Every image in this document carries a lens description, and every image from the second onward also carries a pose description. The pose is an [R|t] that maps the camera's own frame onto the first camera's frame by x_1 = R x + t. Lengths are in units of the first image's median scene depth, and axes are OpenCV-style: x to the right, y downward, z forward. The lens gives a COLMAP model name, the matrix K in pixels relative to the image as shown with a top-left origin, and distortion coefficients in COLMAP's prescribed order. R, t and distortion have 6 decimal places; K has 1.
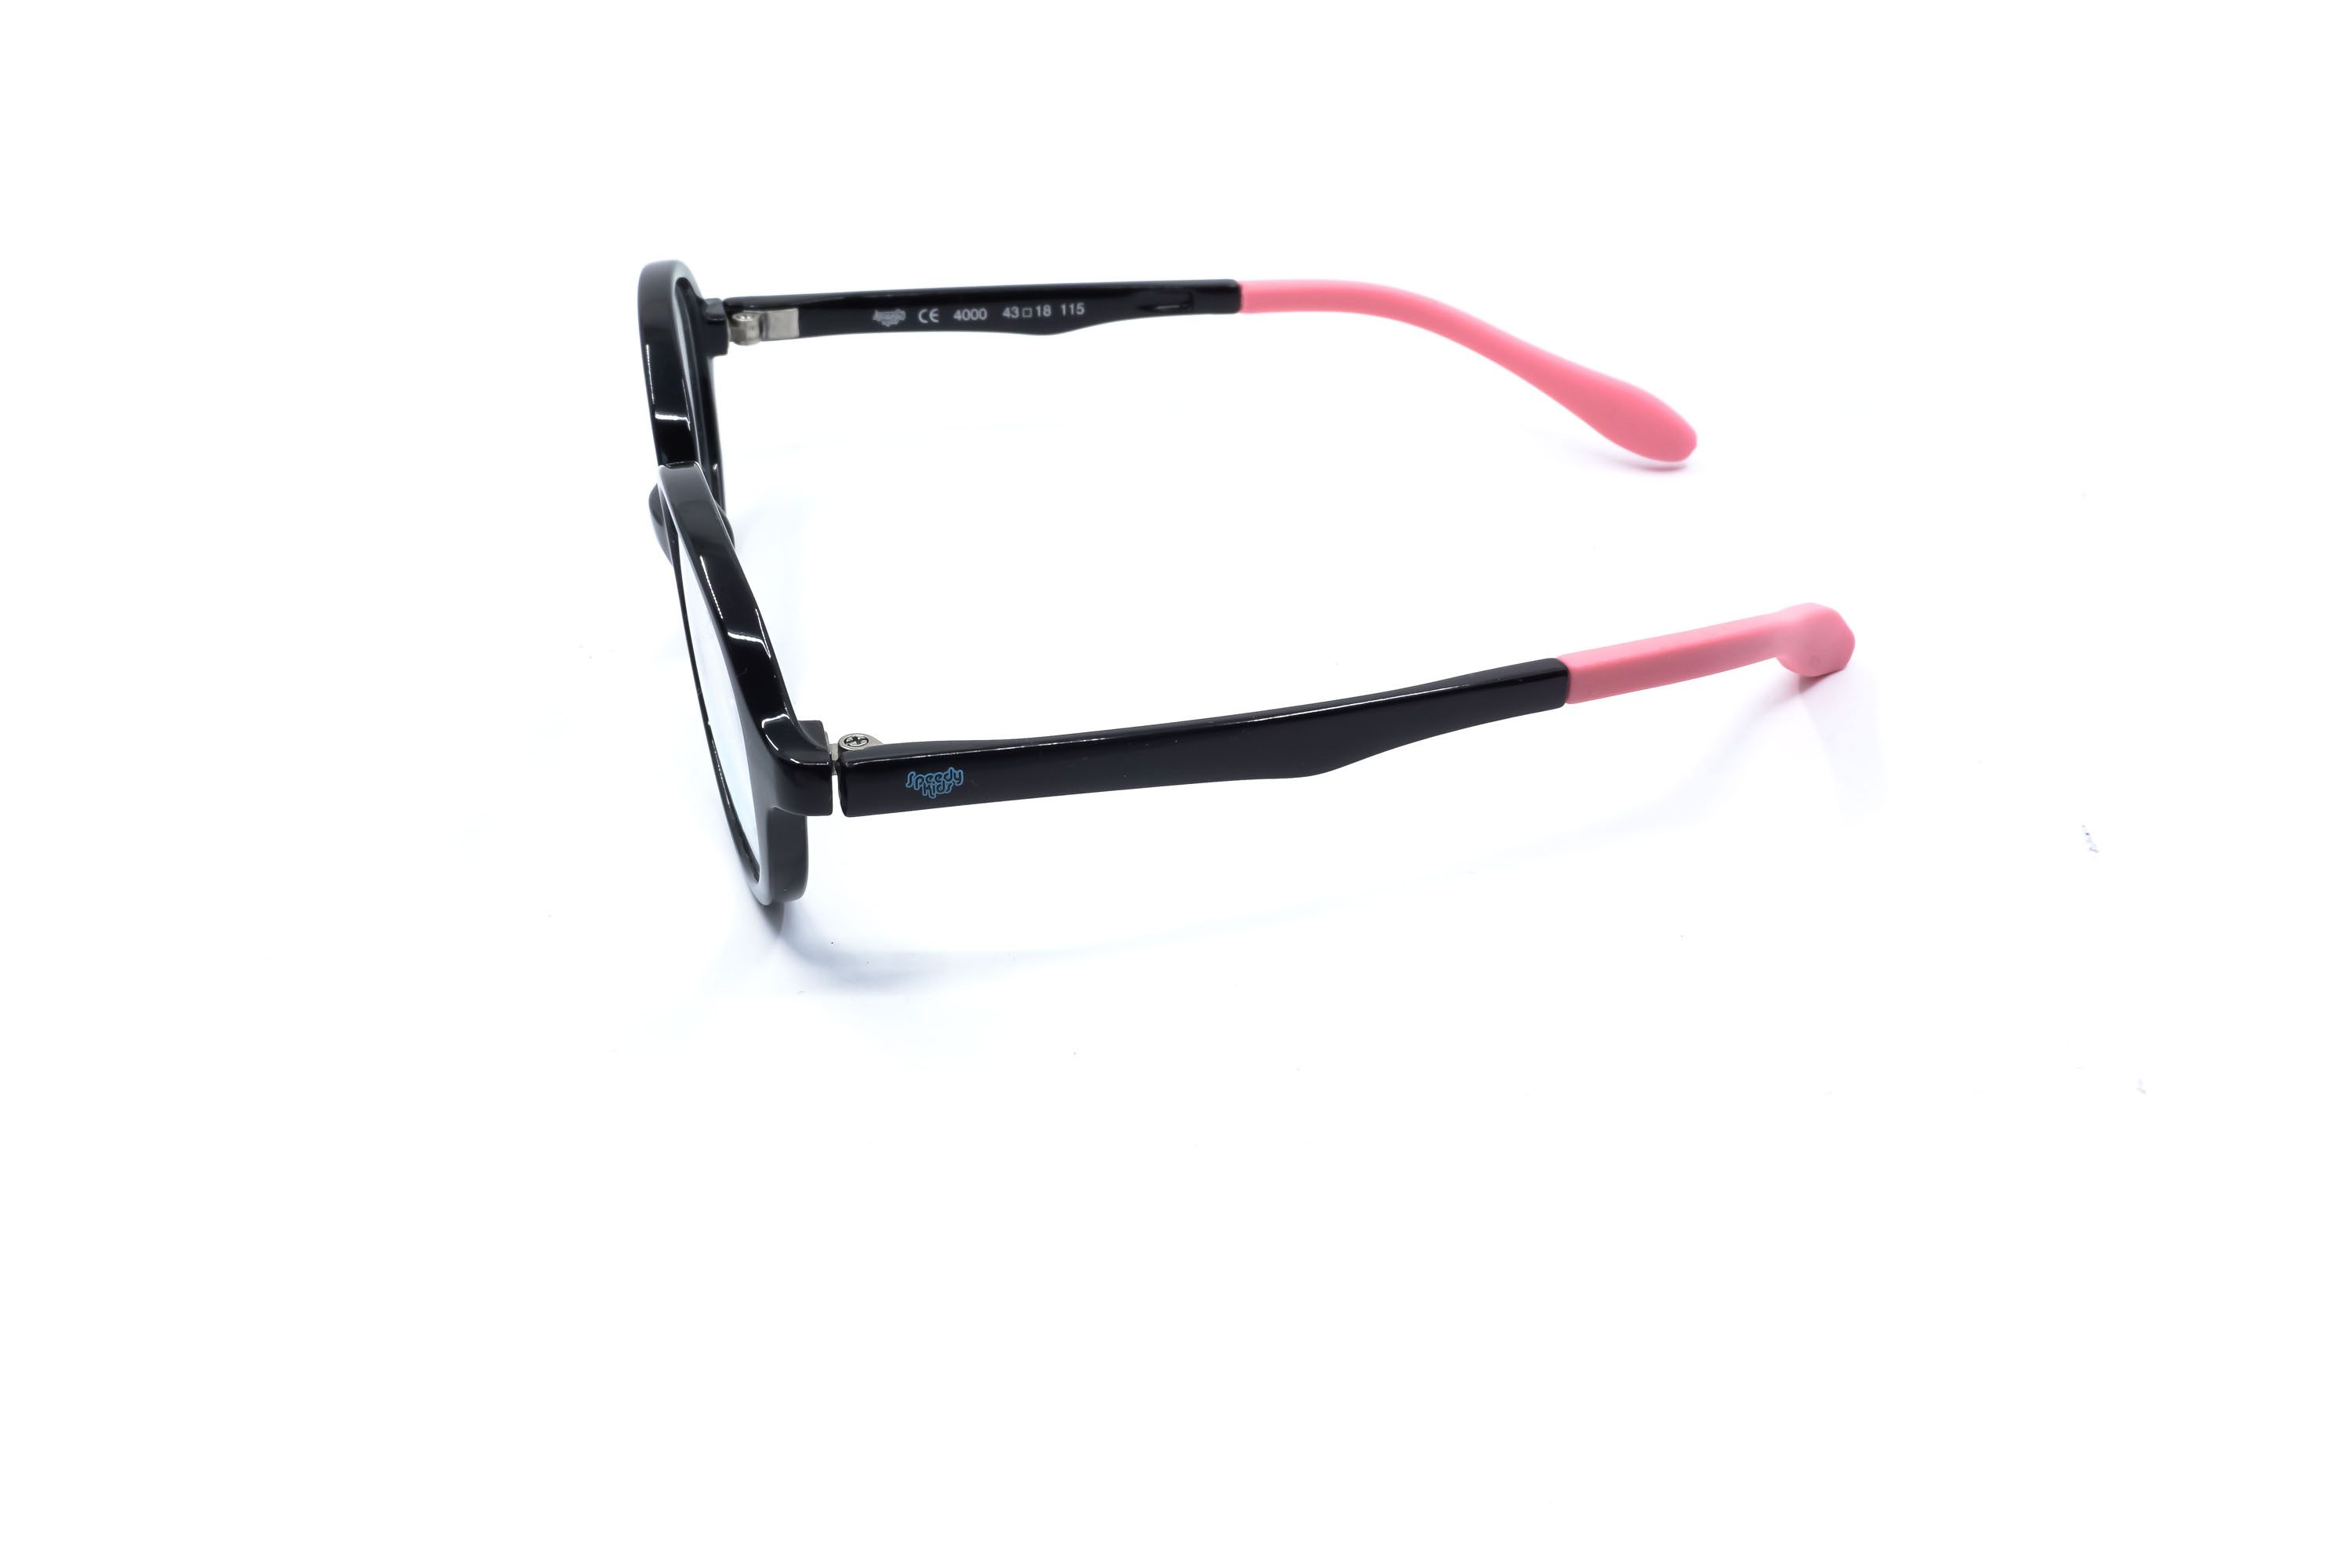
lens RADIAL K [[2438.8, 0, 1173.6], [0, 2438.8, 792.2], [0, 0, 1]] dist [0.017828, 0.000000]
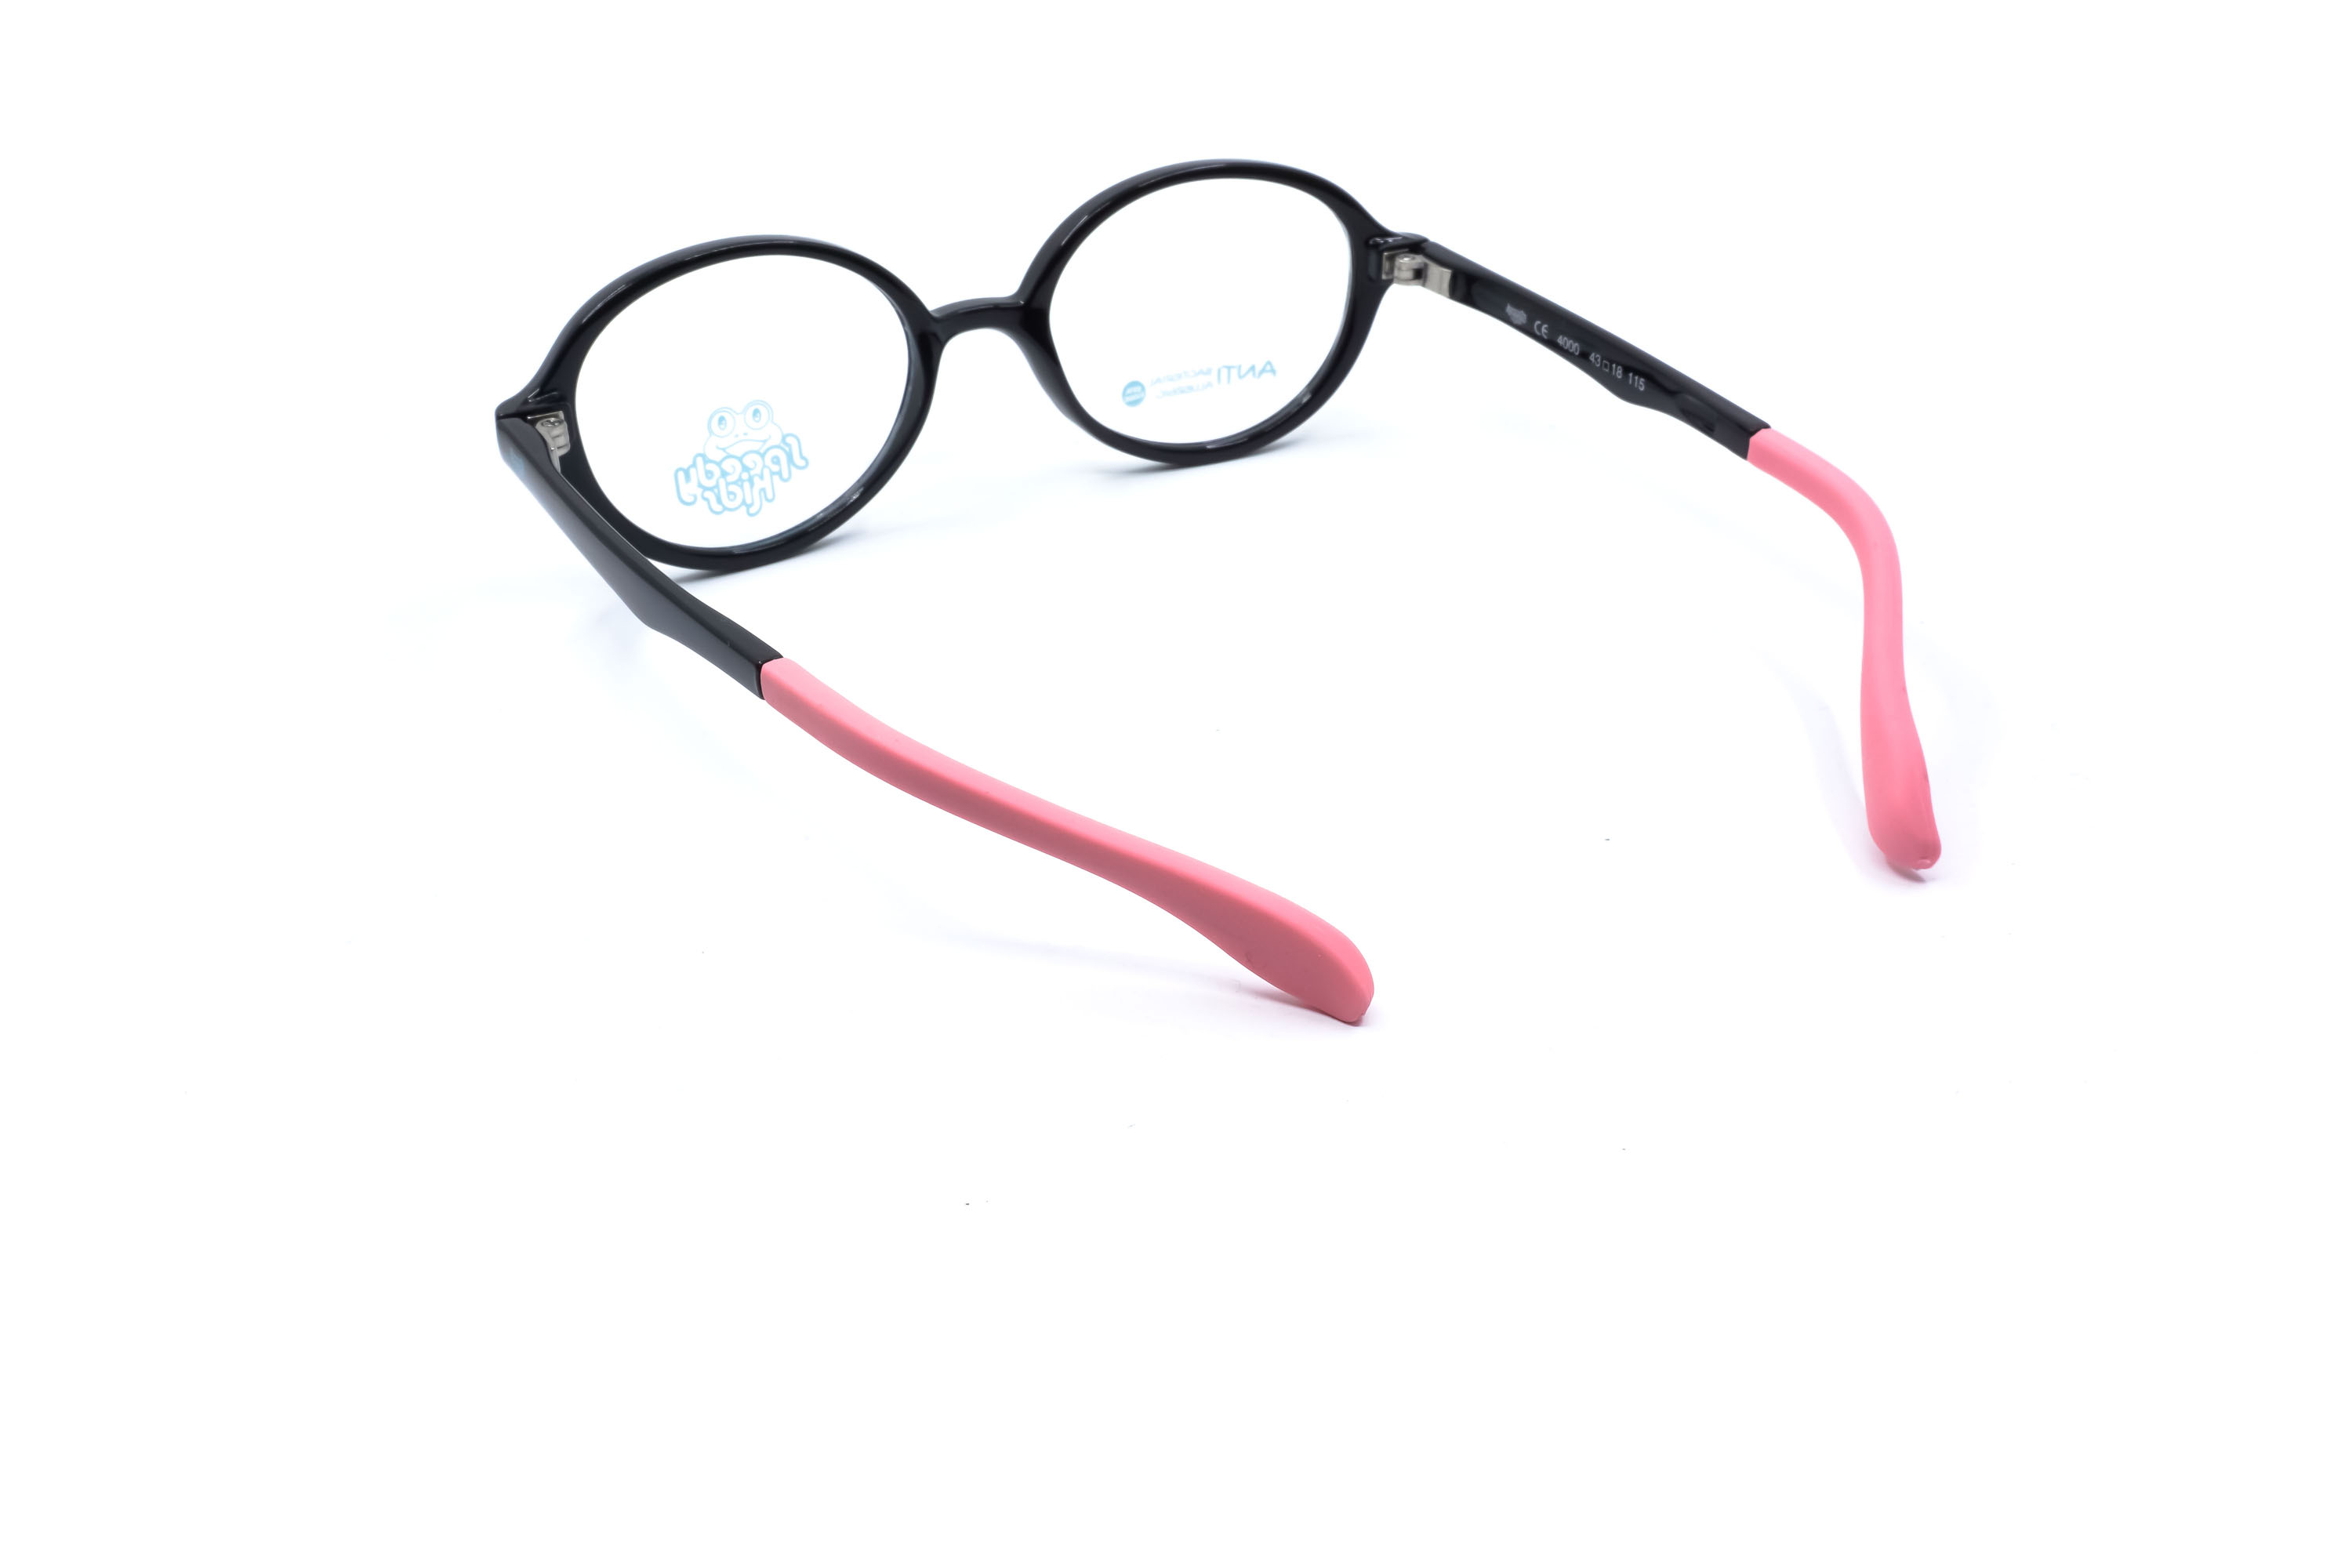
lens RADIAL K [[2438.8, 0, 1174.8], [0, 2438.8, 769.0], [0, 0, 1]] dist [0.017828, 0.000000]
pose [[0.257494, 0.480282, -0.838466, 0.762550], [-0.469961, 0.820430, 0.325625, -0.301229], [0.844295, 0.310200, 0.436970, 0.513806]]
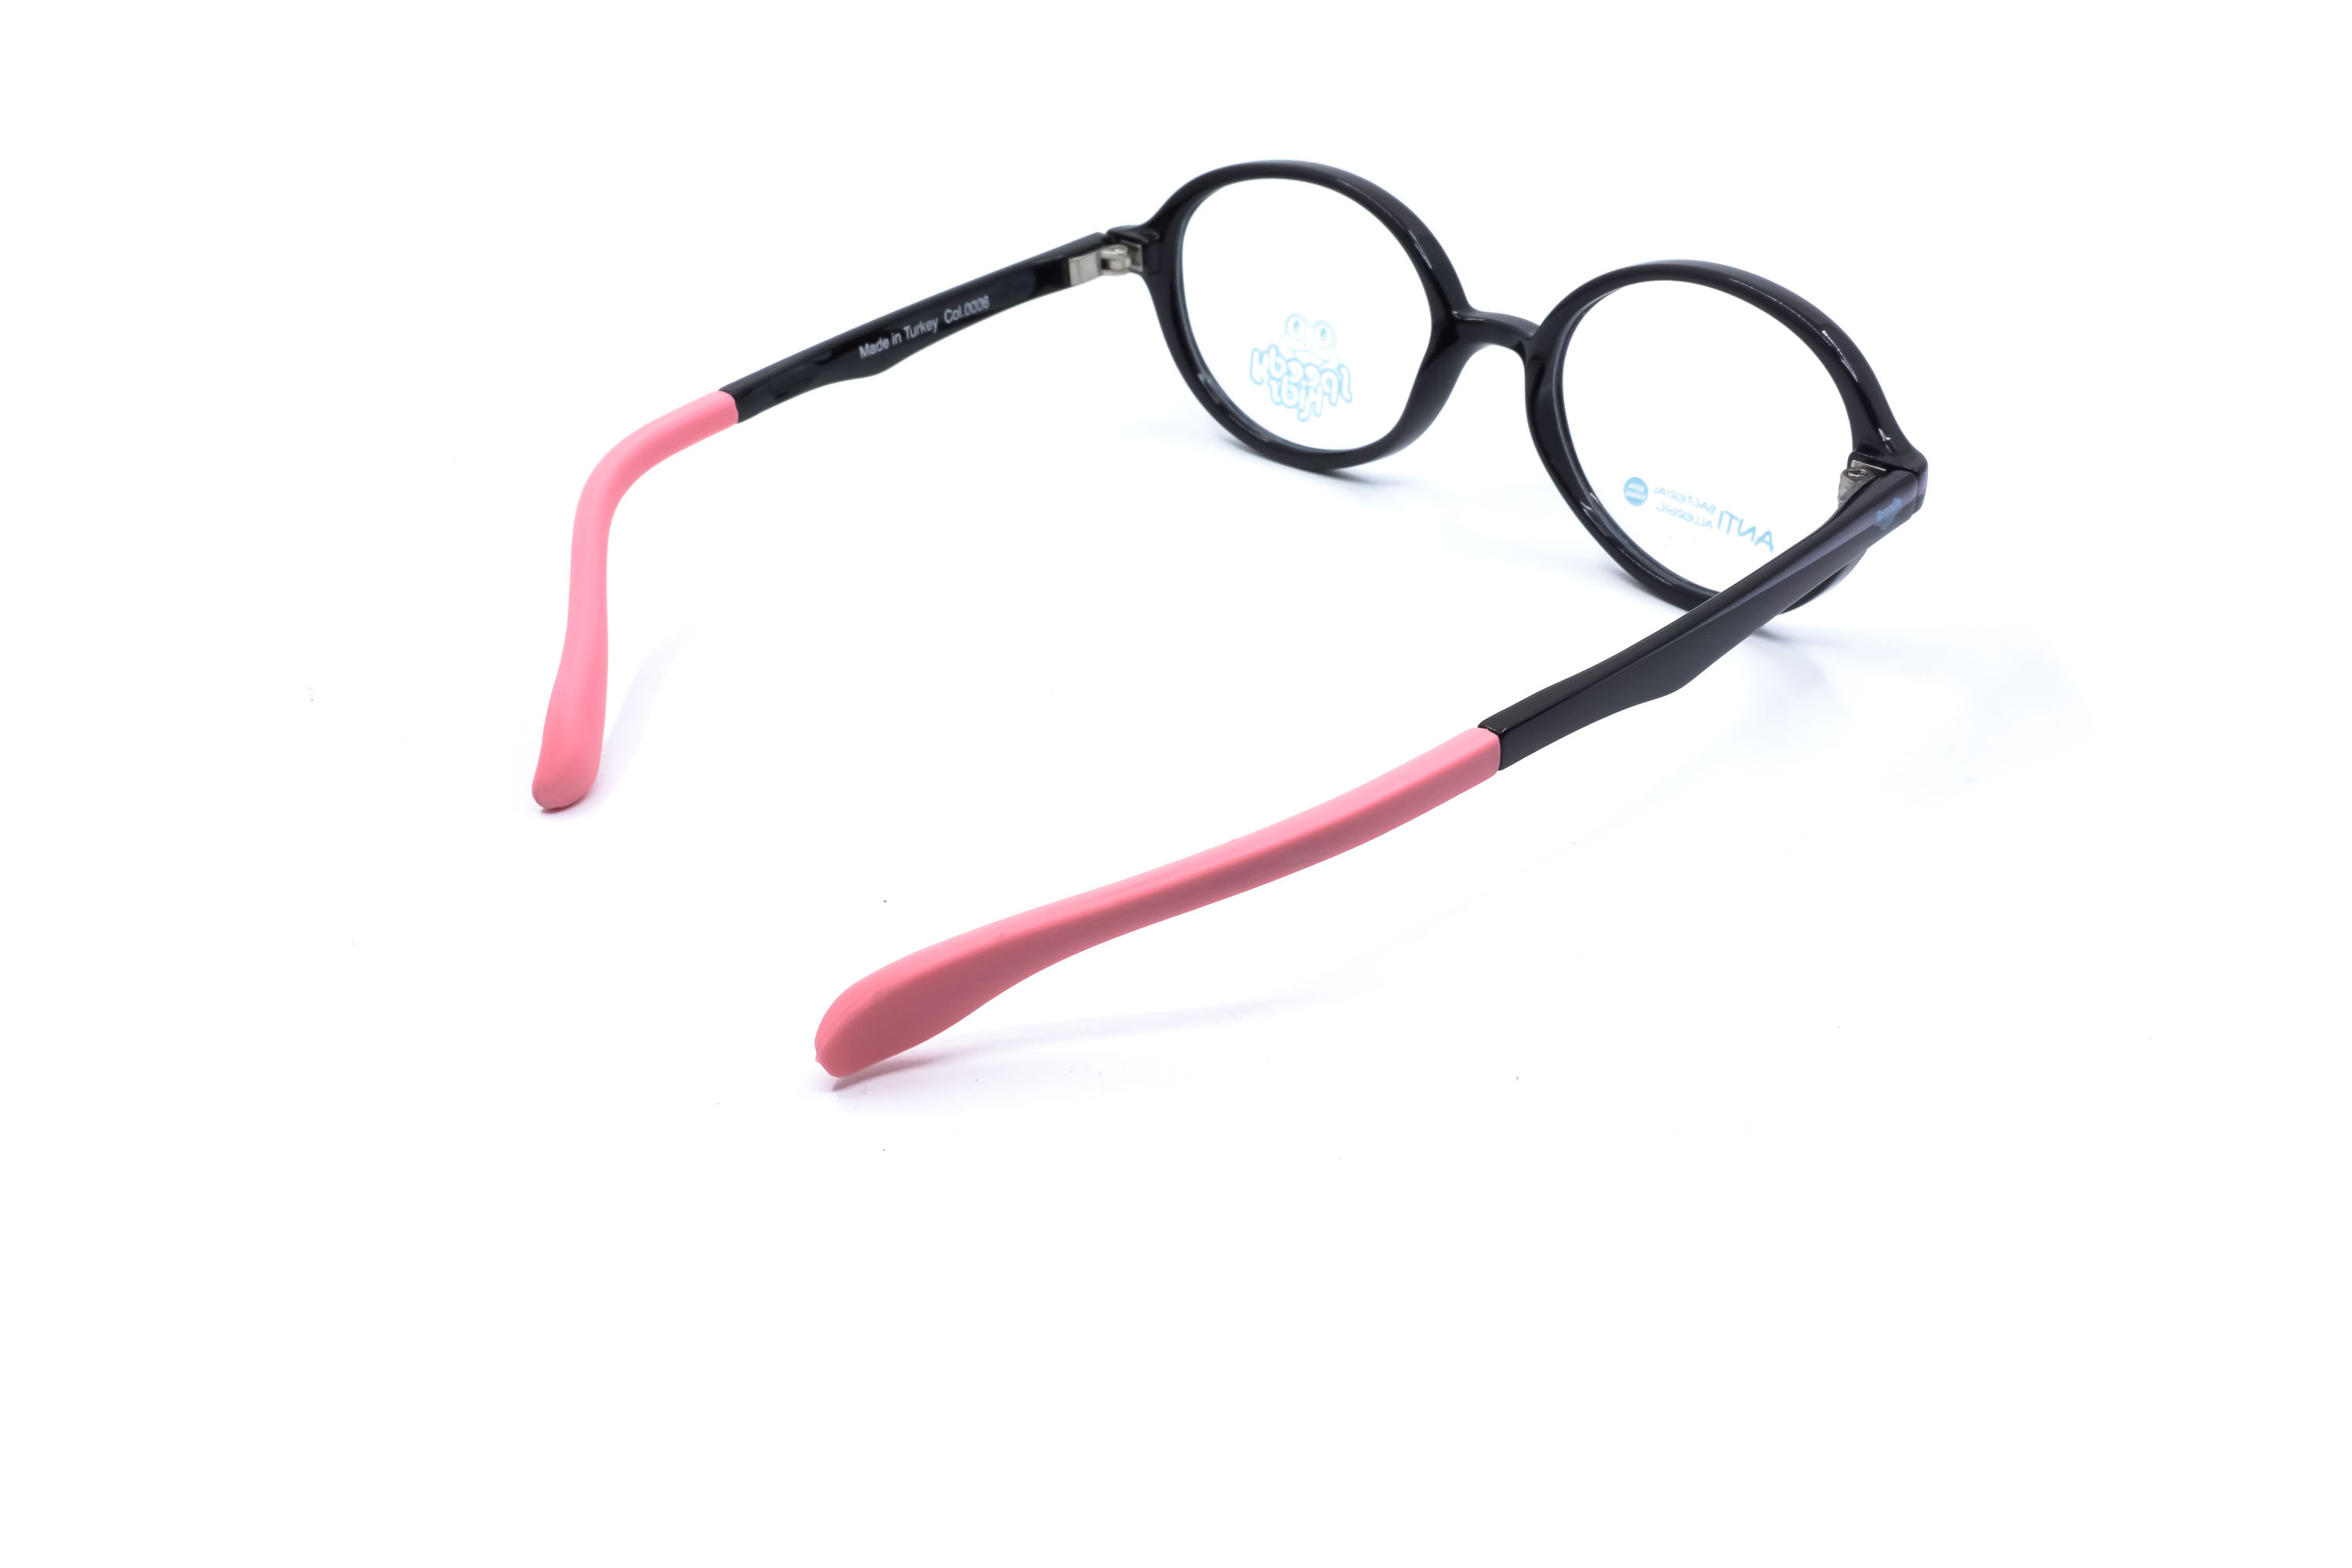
lens RADIAL K [[2438.8, 0, 1199.6], [0, 2438.8, 769.6], [0, 0, 1]] dist [0.017828, 0.000000]
pose [[-0.864861, 0.265554, -0.426024, 0.386200], [-0.226914, 0.550201, 0.803610, -0.733959], [0.447801, 0.791682, -0.415590, 1.290199]]
